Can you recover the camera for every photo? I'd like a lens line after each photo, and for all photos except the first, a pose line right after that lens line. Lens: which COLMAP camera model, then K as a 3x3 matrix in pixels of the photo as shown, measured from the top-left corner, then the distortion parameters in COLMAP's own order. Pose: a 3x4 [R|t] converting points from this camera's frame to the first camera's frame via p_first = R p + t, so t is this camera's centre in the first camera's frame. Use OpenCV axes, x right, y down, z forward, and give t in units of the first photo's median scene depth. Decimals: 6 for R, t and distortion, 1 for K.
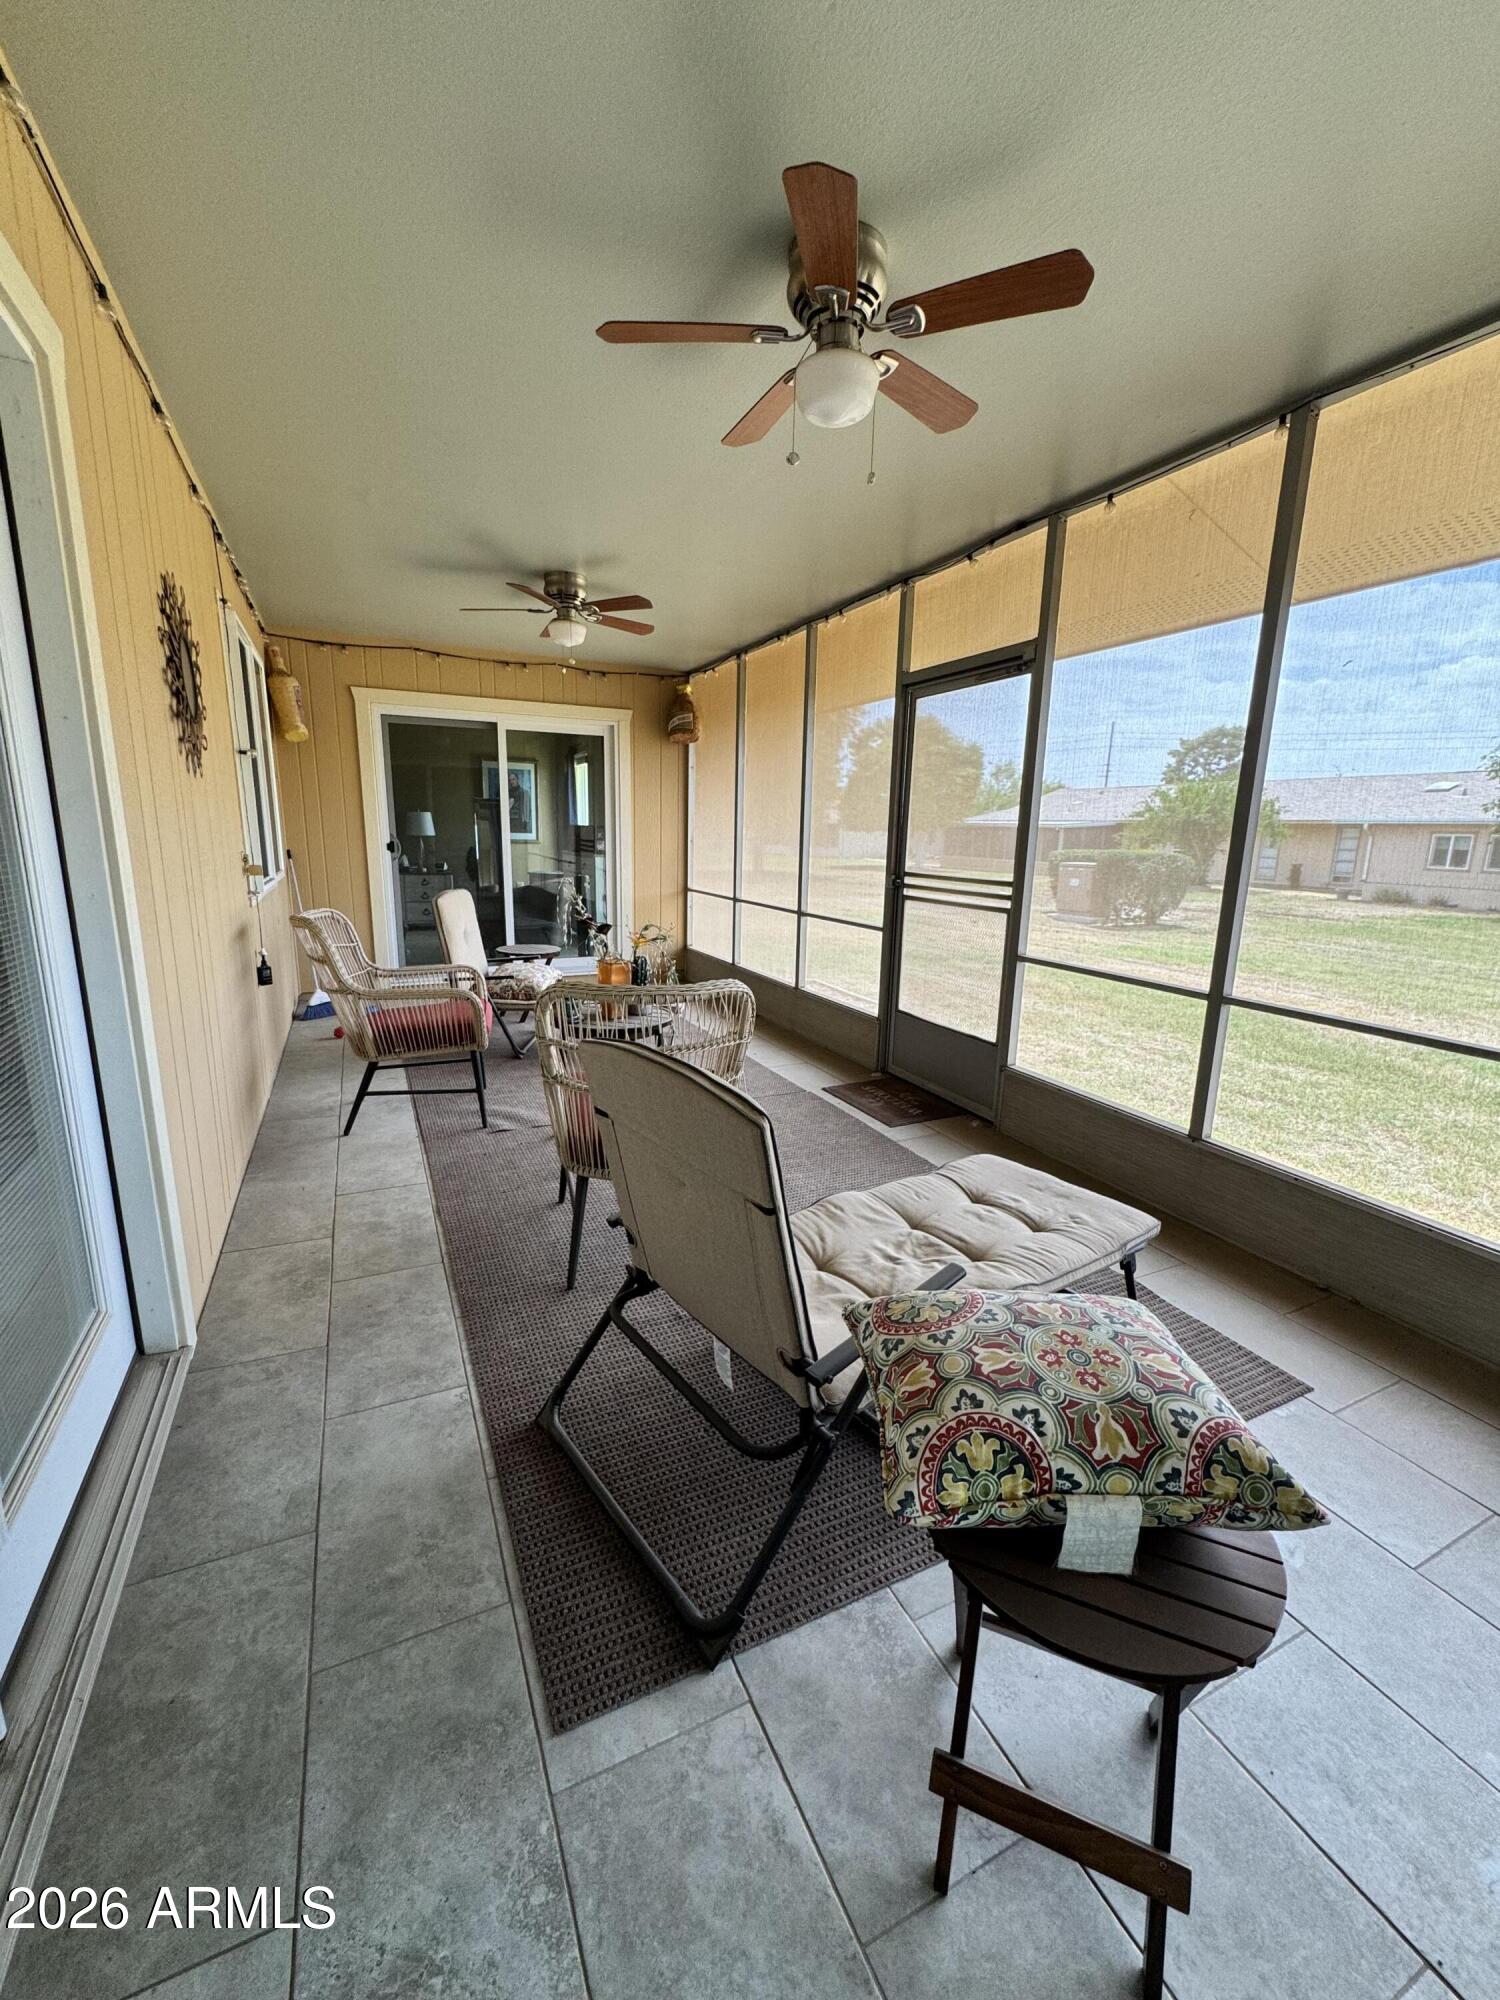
lens RADIAL K [[799.6, 0, 747.2], [0, 799.6, 997.2], [0, 0, 1]] dist [-0.002641, 0.000346]
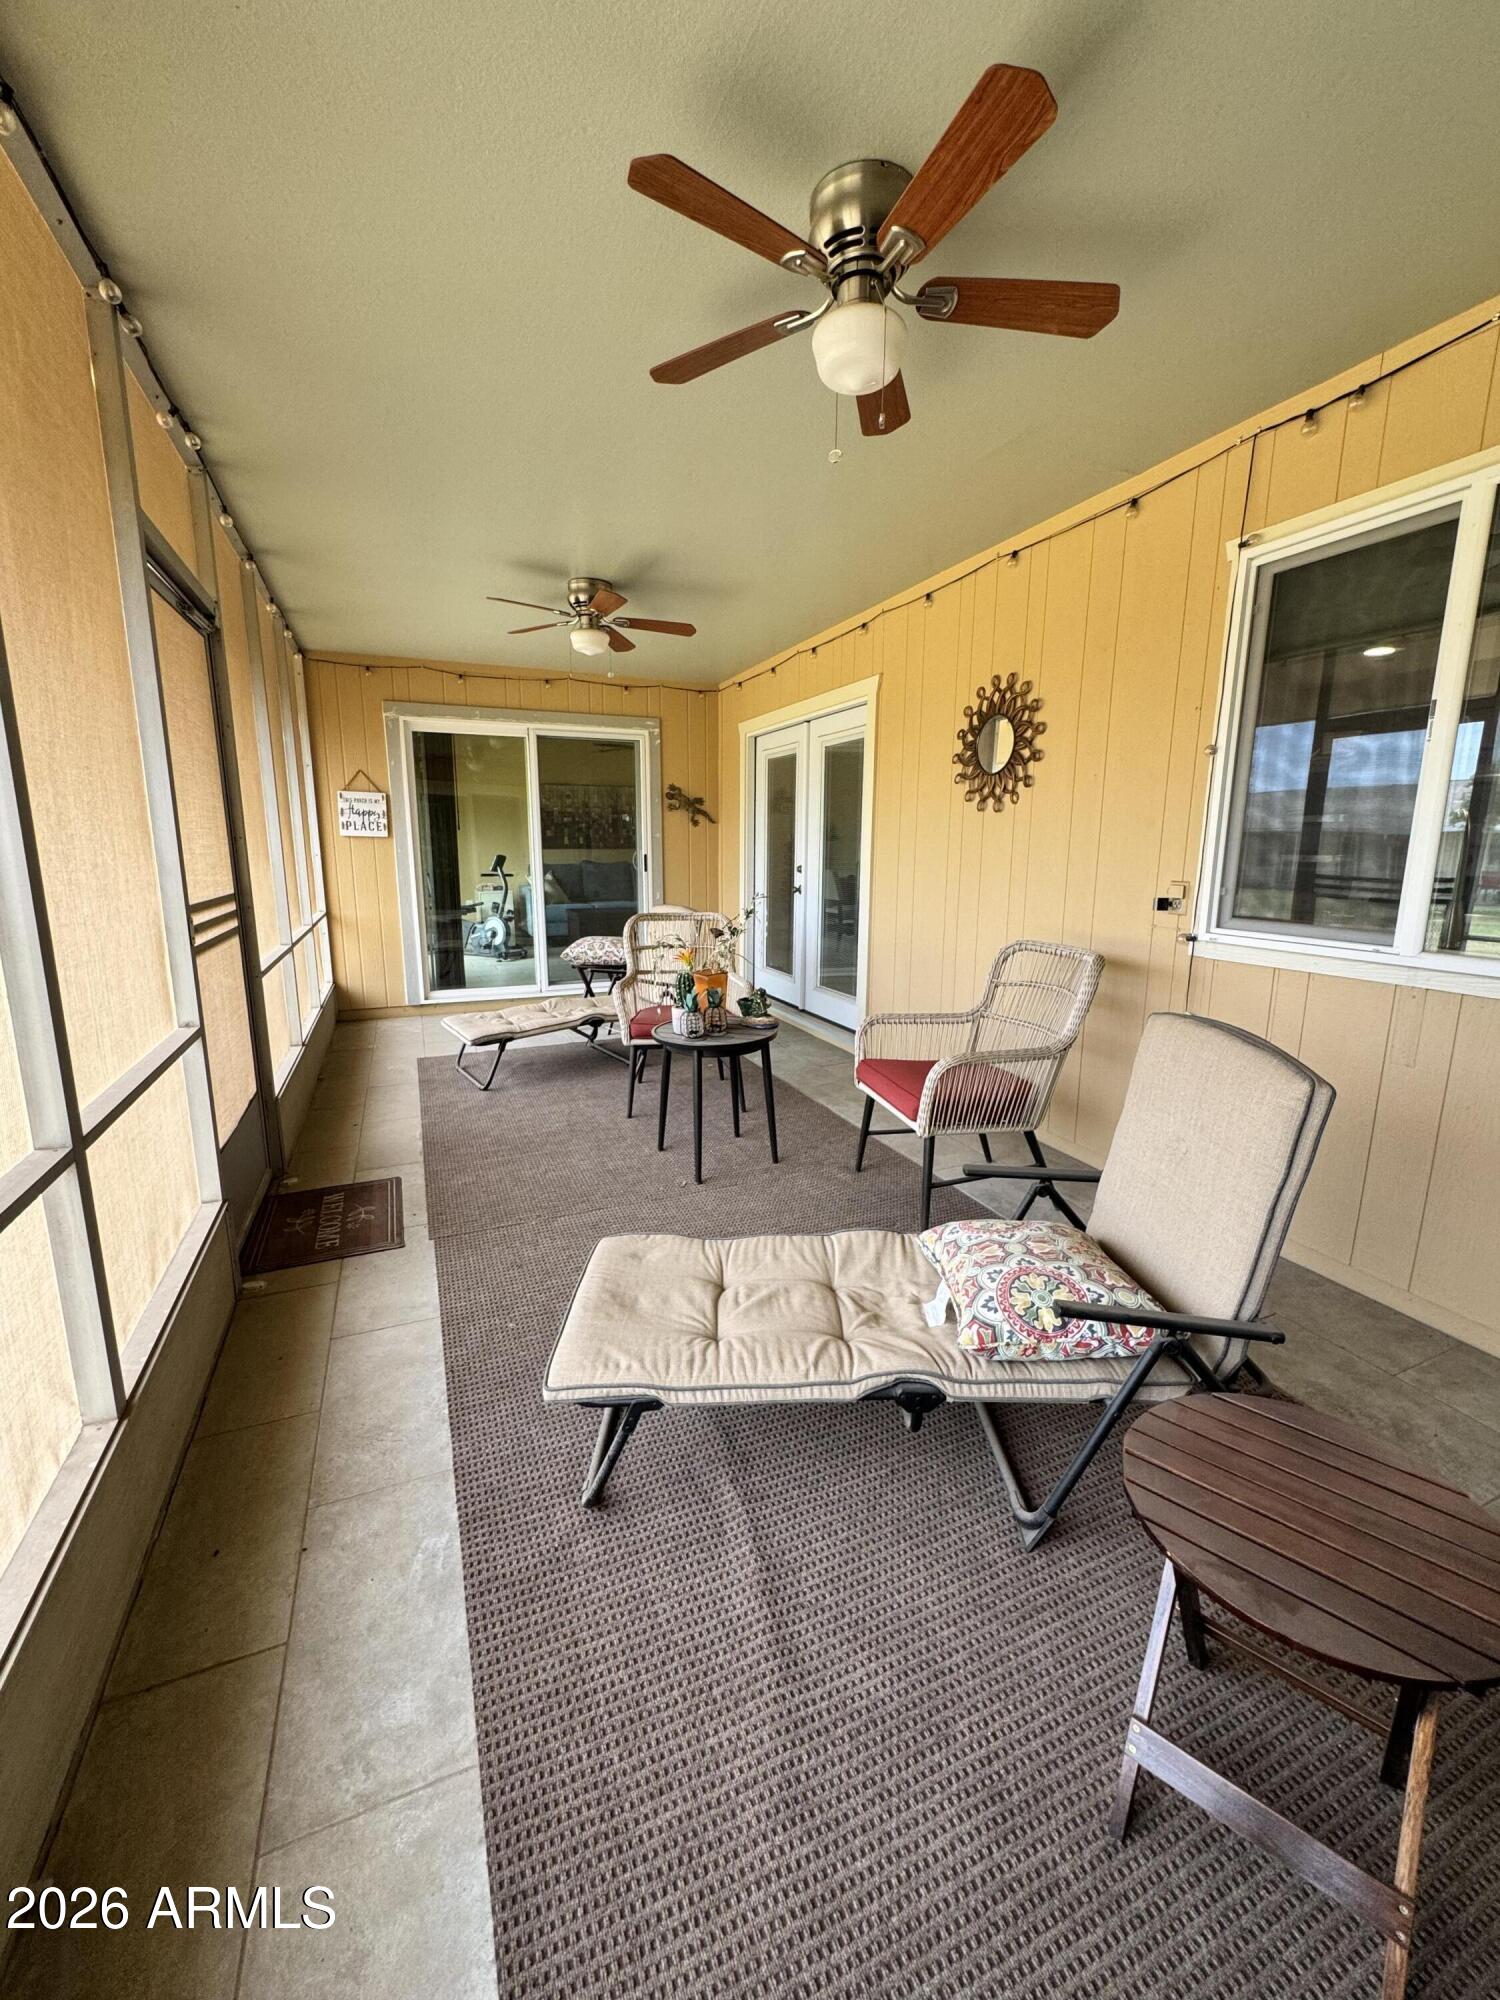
lens RADIAL K [[799.6, 0, 755.6], [0, 799.6, 1002.6], [0, 0, 1]] dist [-0.002641, 0.000346]
pose [[-0.998919, -0.032567, 0.033157, -0.202103], [-0.017037, 0.920357, 0.390707, -0.318389], [-0.043240, 0.389720, -0.919918, 1.522249]]
